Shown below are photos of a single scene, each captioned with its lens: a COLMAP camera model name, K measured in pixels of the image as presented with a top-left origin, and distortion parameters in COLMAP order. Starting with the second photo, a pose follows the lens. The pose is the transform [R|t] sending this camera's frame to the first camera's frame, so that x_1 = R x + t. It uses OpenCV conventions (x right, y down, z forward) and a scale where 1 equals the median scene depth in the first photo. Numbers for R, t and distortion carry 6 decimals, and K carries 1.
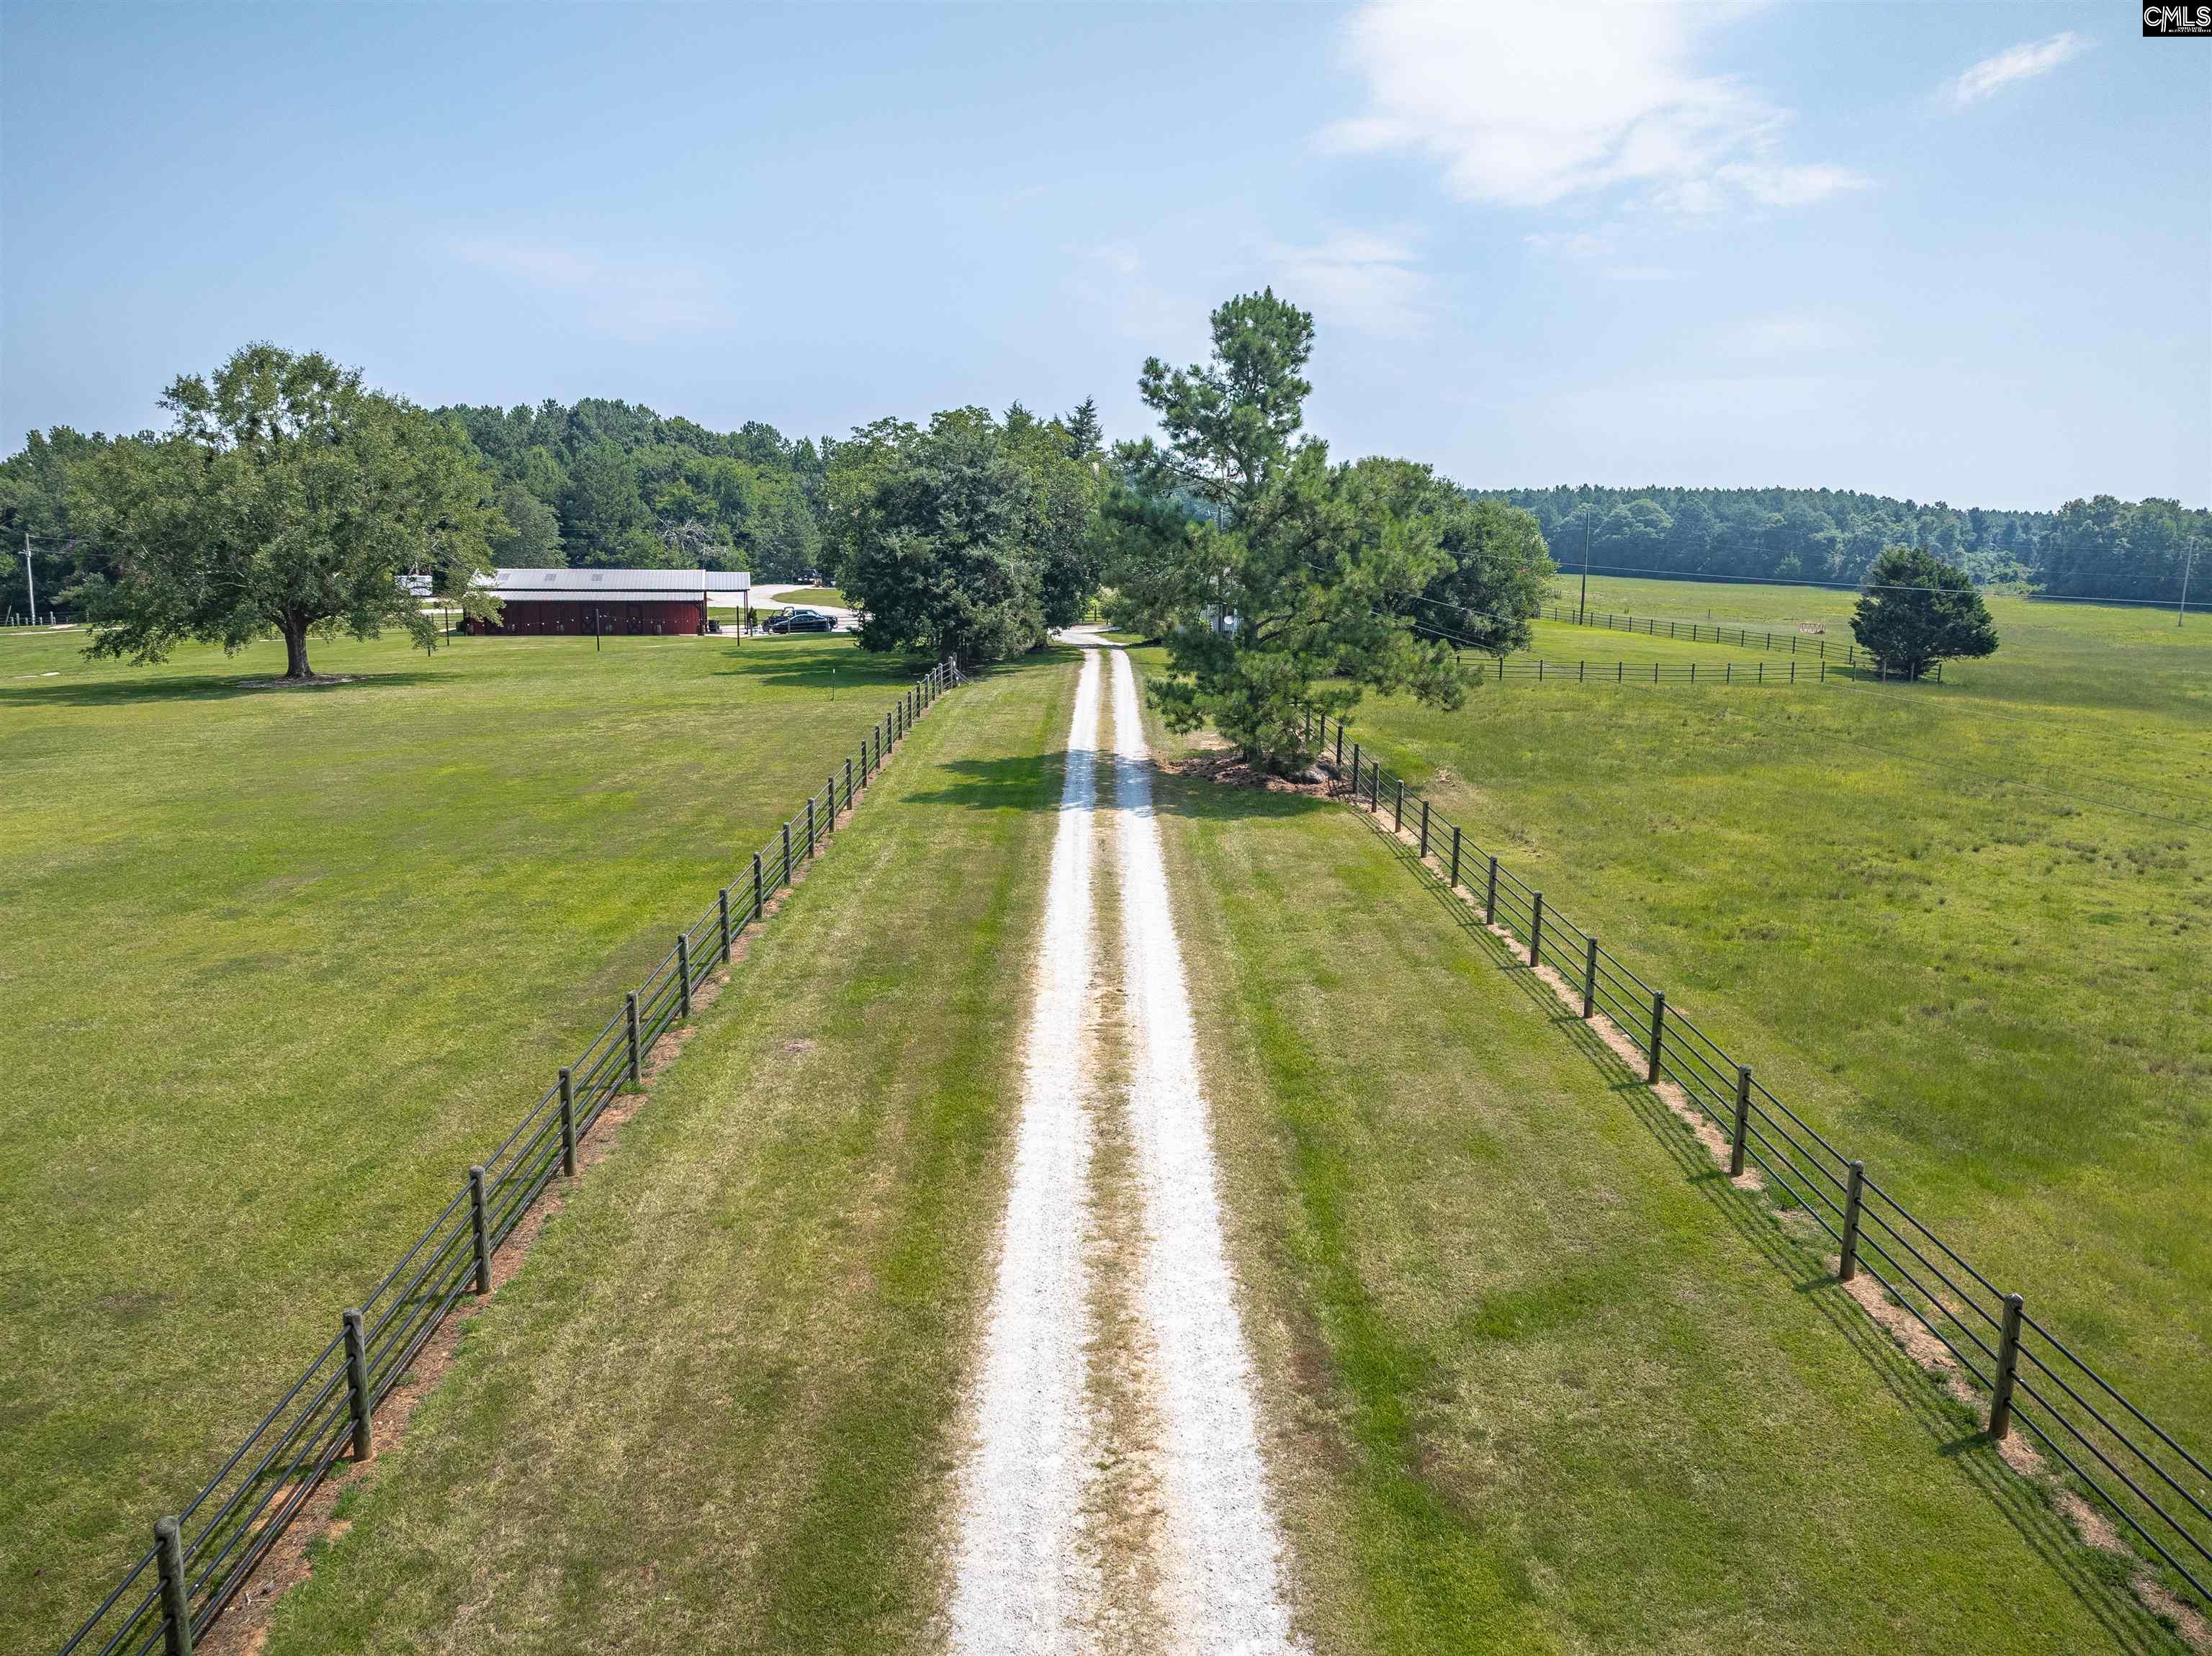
lens RADIAL K [[1593.5, 0, 1124.7], [0, 1593.5, 828.0], [0, 0, 1]] dist [-0.059518, 0.011216]
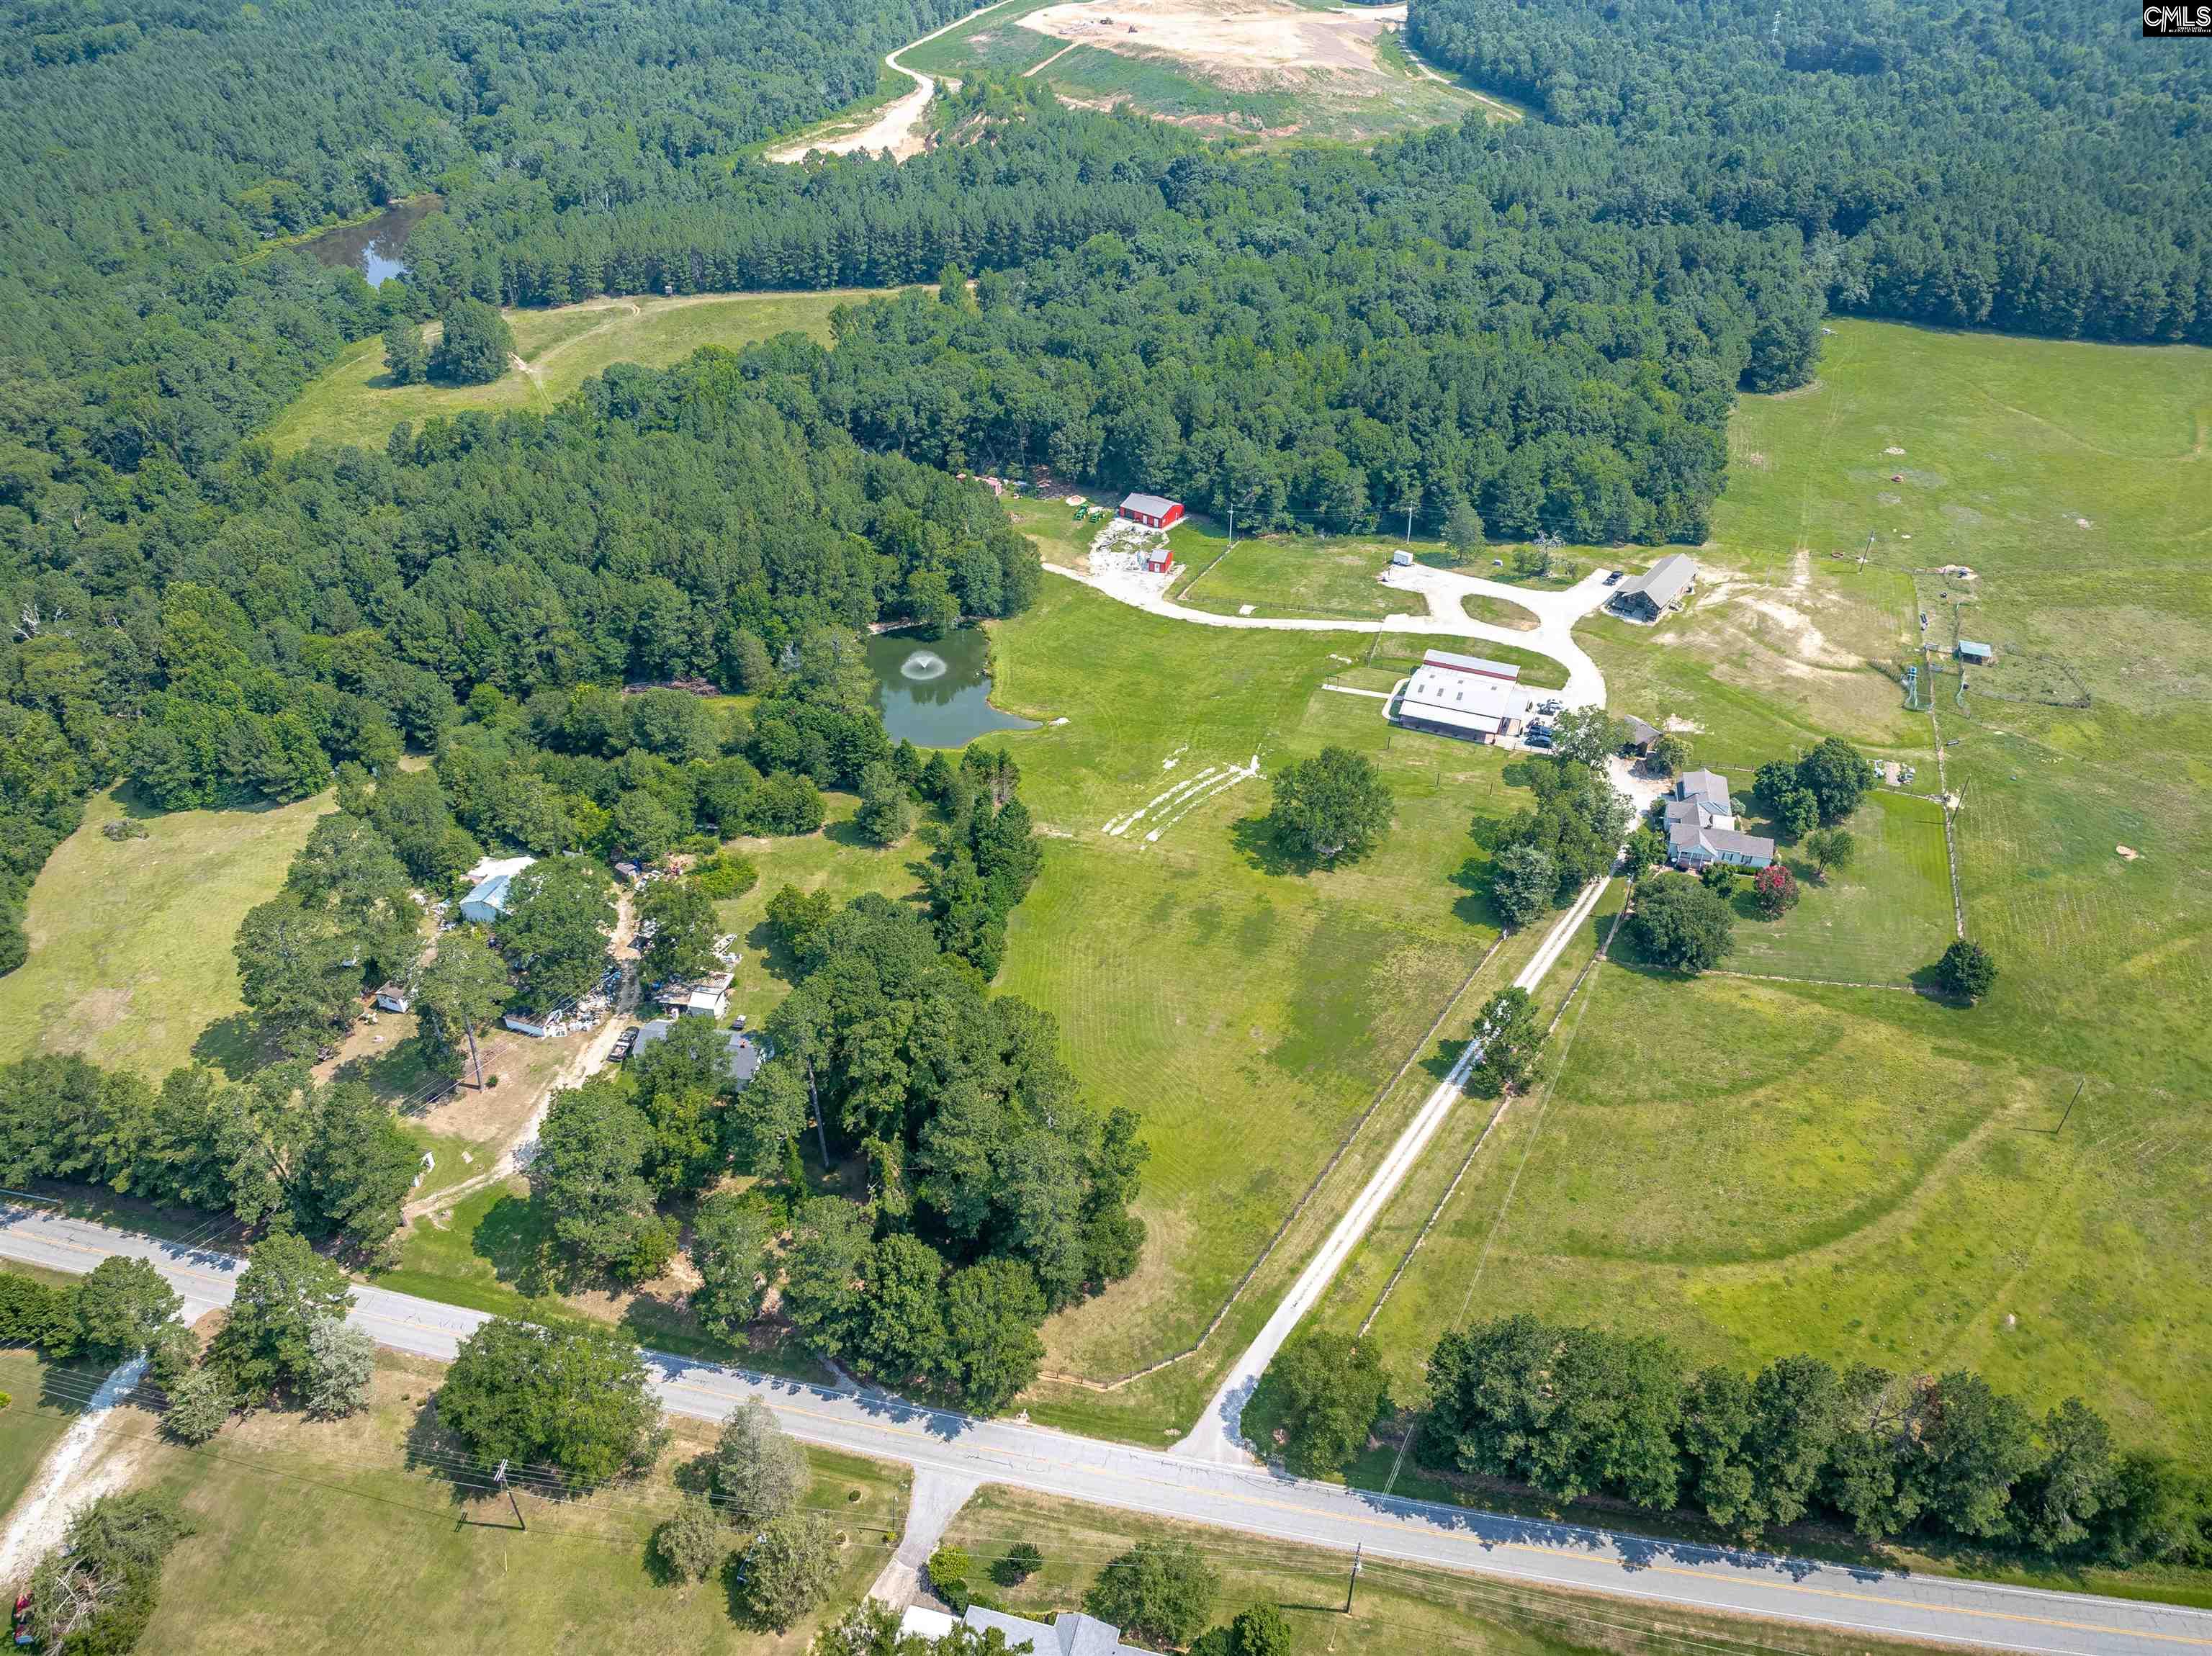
lens RADIAL K [[1593.5, 0, 1124.7], [0, 1593.5, 828.0], [0, 0, 1]] dist [-0.059518, 0.011216]
pose [[0.812625, 0.332115, -0.478895, 1.349812], [-0.092015, 0.884542, 0.457294, -3.087771], [0.575477, -0.327543, 0.749361, -3.285561]]
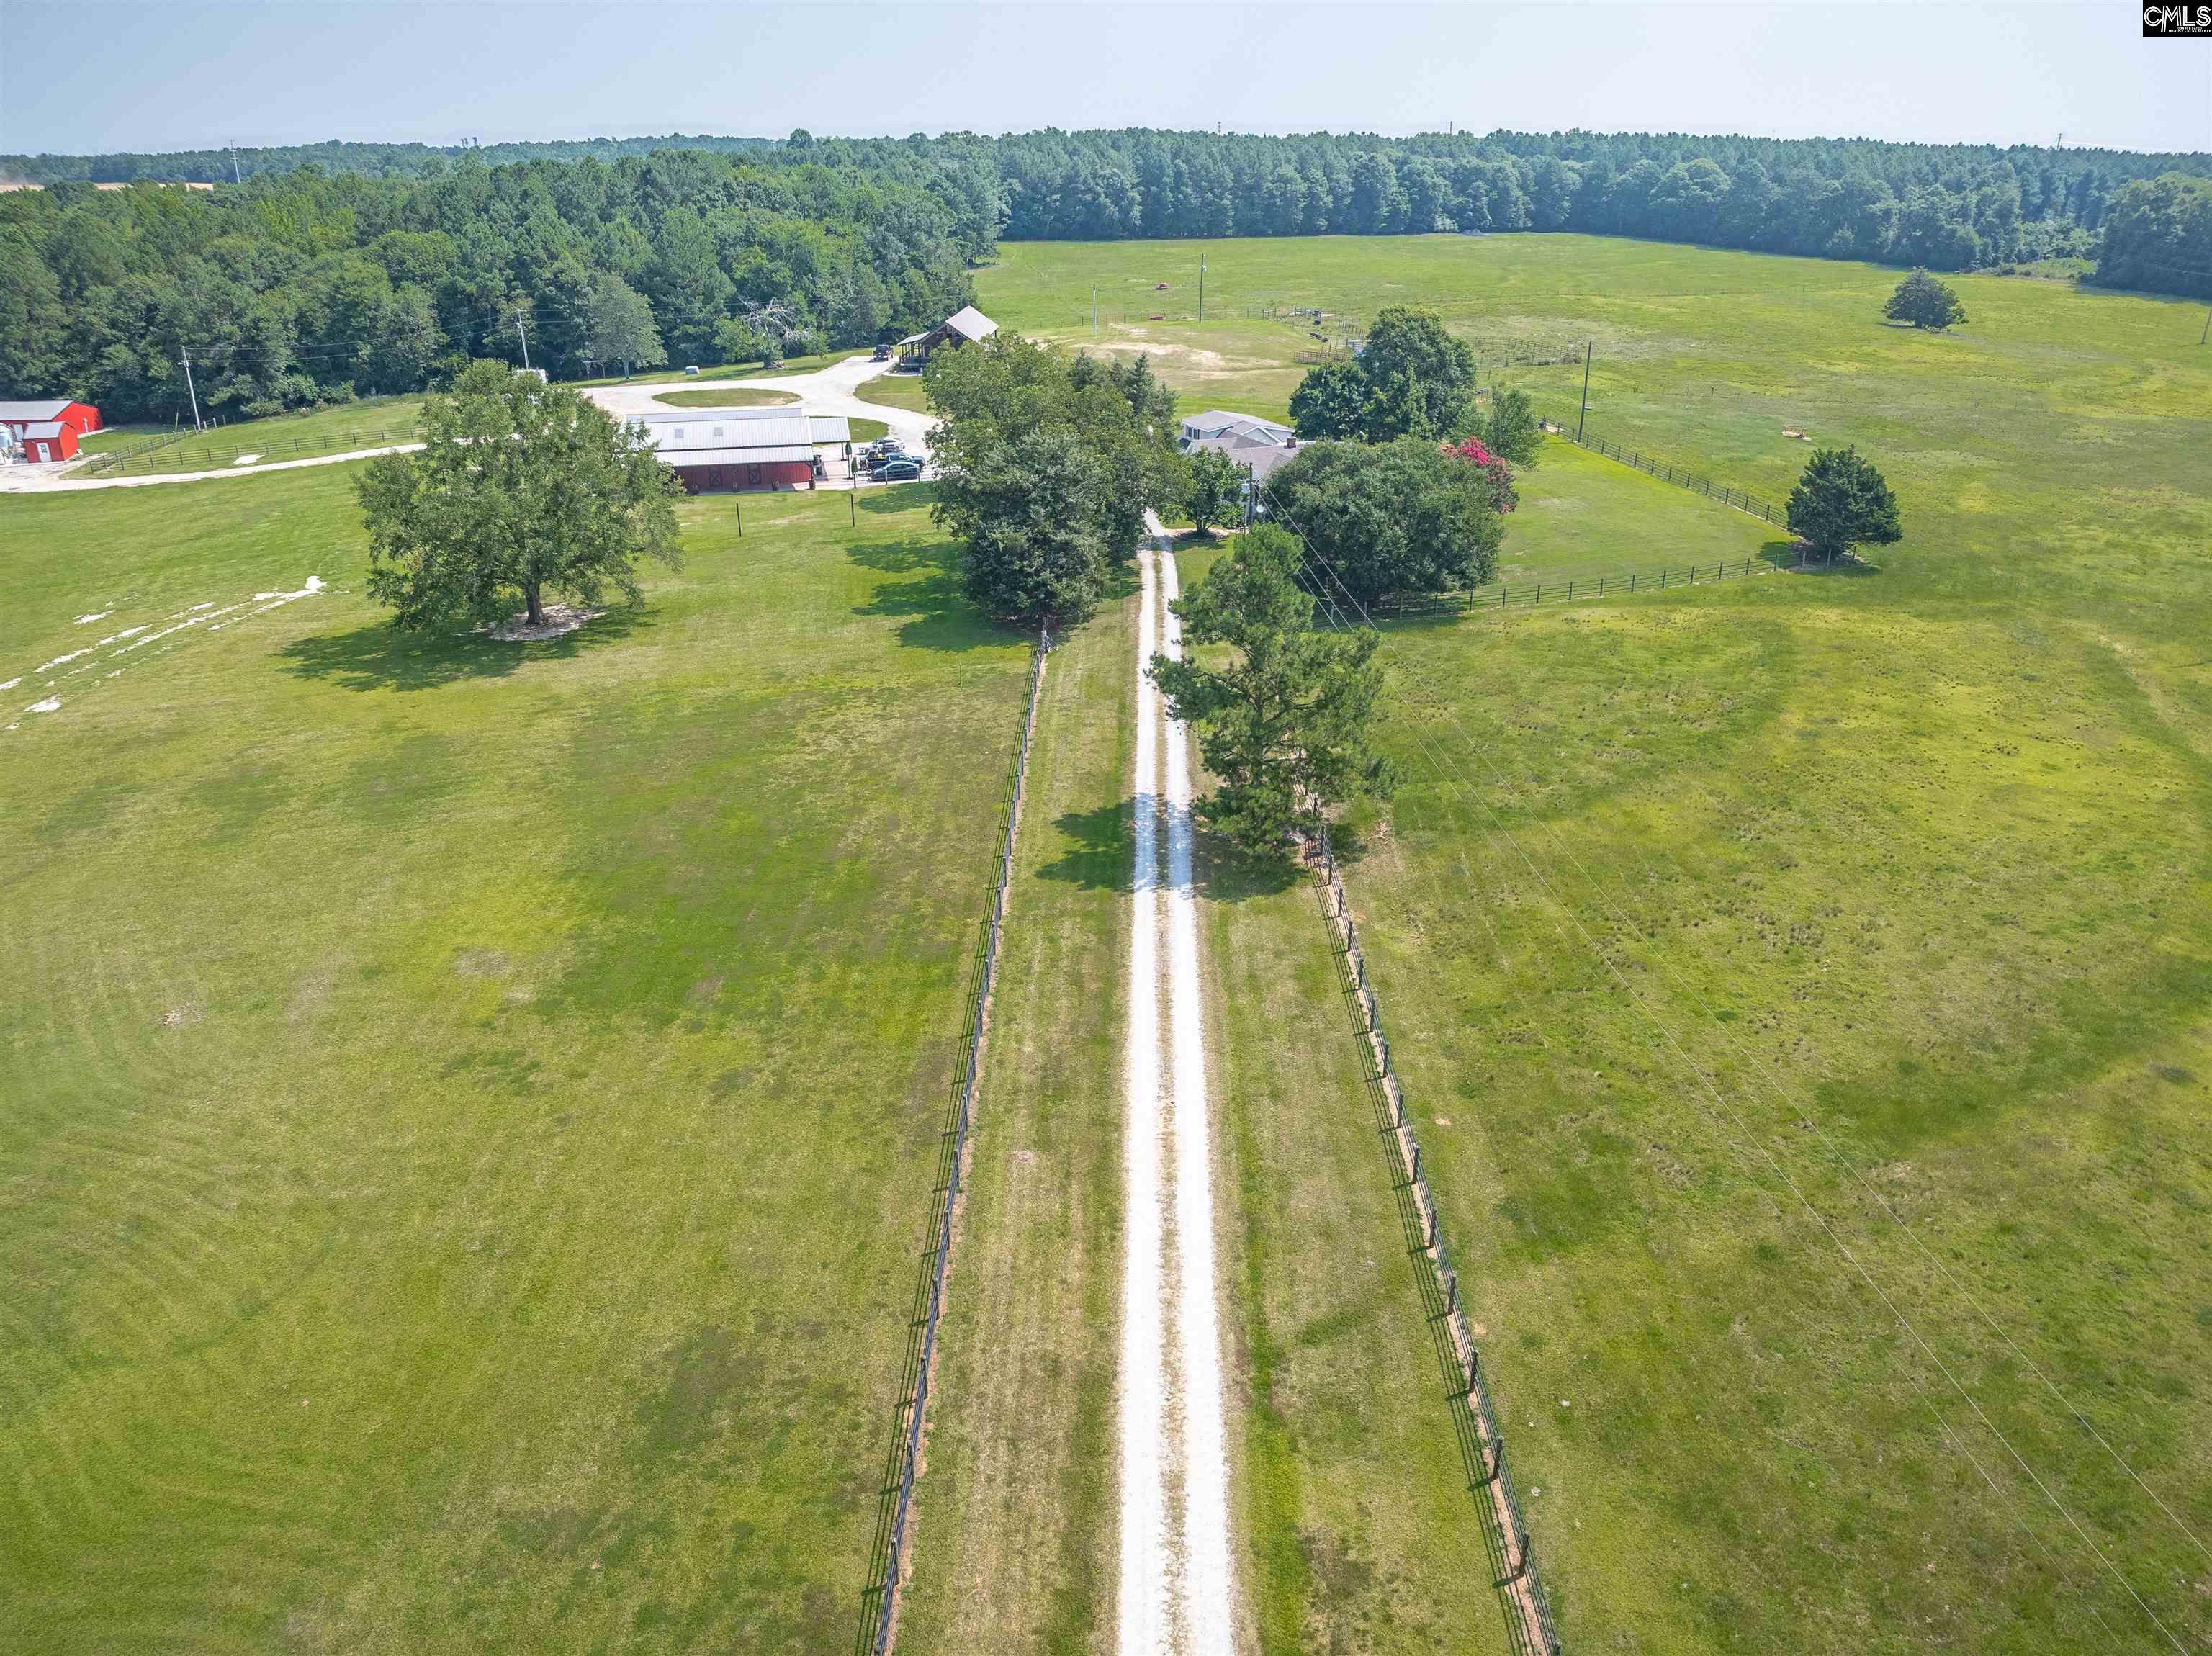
lens RADIAL K [[1593.5, 0, 1124.7], [0, 1593.5, 828.0], [0, 0, 1]] dist [-0.059518, 0.011216]
pose [[0.999545, 0.000213, -0.030161, -0.001757], [0.007102, 0.970196, 0.242219, -0.480885], [0.029313, -0.242323, 0.969753, -0.581034]]
